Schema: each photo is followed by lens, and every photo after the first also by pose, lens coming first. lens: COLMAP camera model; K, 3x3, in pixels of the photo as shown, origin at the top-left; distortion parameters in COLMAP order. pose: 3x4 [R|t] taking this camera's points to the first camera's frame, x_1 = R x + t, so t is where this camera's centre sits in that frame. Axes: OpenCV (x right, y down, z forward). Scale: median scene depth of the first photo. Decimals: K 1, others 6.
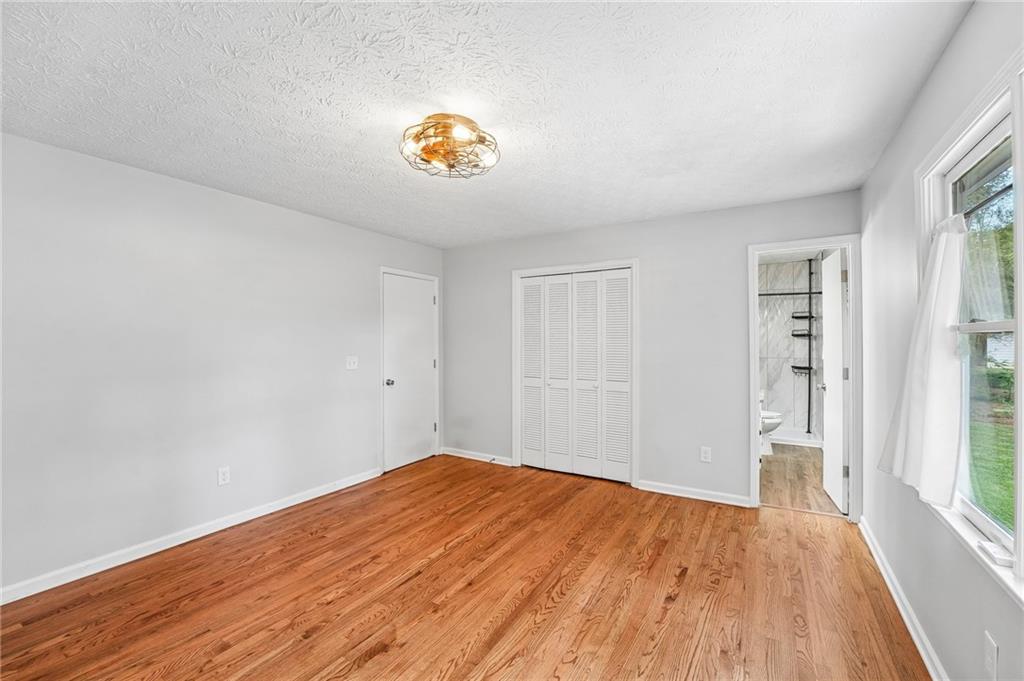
lens RADIAL K [[417.6, 0, 510.0], [0, 417.6, 334.8], [0, 0, 1]] dist [-0.030007, 0.004161]
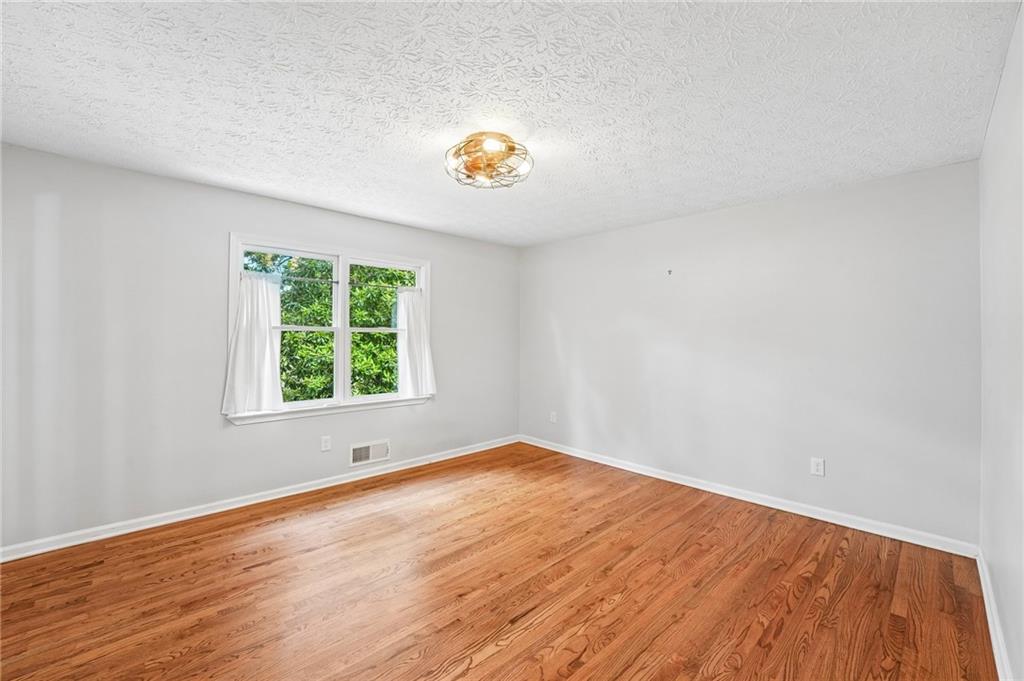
lens RADIAL K [[417.6, 0, 510.0], [0, 417.6, 334.8], [0, 0, 1]] dist [-0.030007, 0.004161]
pose [[-0.968239, -0.003172, 0.250005, -0.305461], [-0.006609, 0.999895, -0.012909, 0.019974], [-0.249937, -0.014151, -0.968159, 1.316958]]
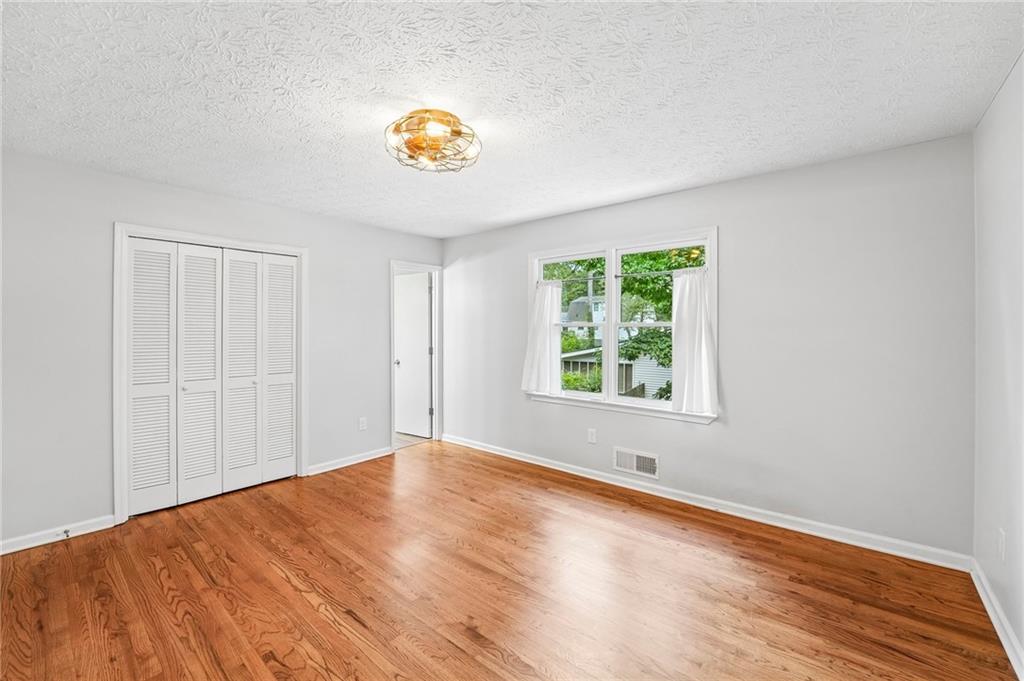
lens RADIAL K [[420.5, 0, 511.1], [0, 420.5, 327.5], [0, 0, 1]] dist [-0.025196, 0.000396]
pose [[0.150570, 0.008145, 0.988566, -0.727783], [-0.009958, 0.999928, -0.006722, 0.010820], [-0.988549, -0.008832, 0.150640, 0.415138]]
